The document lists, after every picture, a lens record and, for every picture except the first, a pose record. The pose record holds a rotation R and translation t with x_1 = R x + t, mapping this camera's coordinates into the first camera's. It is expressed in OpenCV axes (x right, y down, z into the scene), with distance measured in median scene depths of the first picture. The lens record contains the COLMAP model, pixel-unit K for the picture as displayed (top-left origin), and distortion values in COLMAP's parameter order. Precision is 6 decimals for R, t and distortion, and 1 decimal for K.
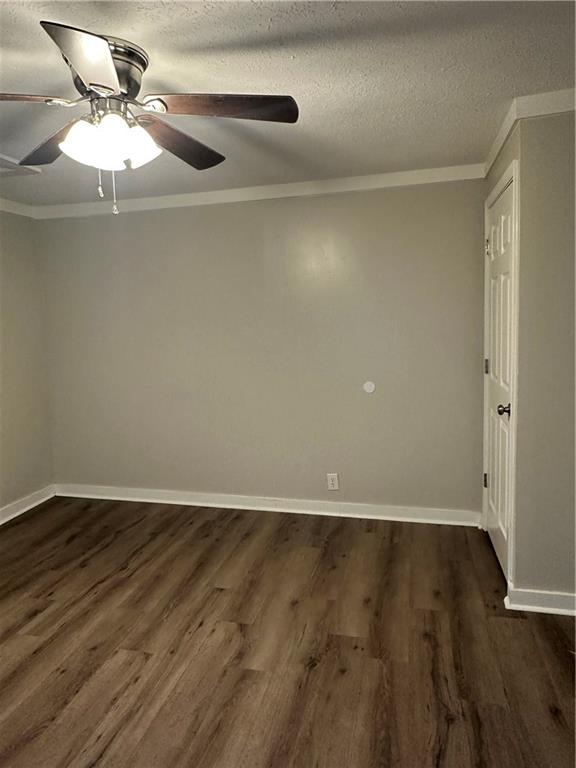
lens RADIAL K [[540.8, 0, 289.6], [0, 540.8, 383.3], [0, 0, 1]] dist [0.084897, -0.088919]
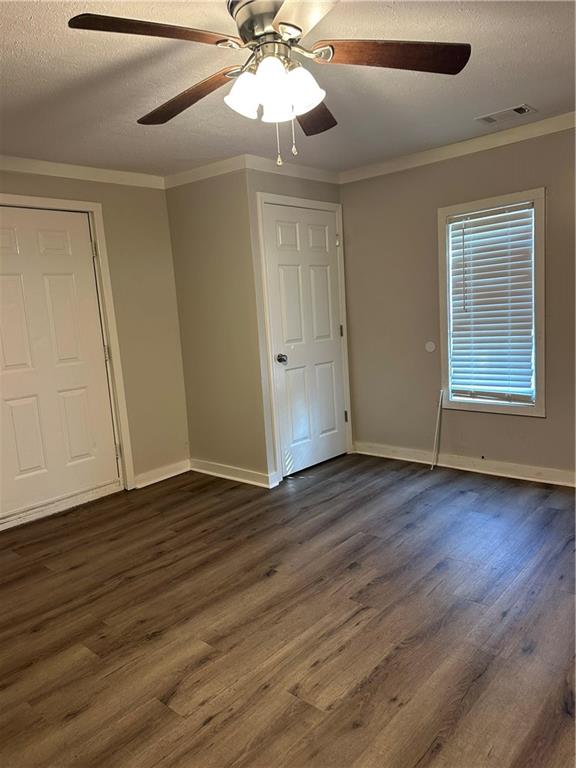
lens RADIAL K [[540.8, 0, 289.6], [0, 540.8, 383.3], [0, 0, 1]] dist [0.084897, -0.088919]
pose [[-0.871646, 0.025614, 0.489466, -0.697949], [0.149841, 0.964748, 0.216352, -0.116100], [-0.466670, 0.261924, -0.844757, 1.666078]]
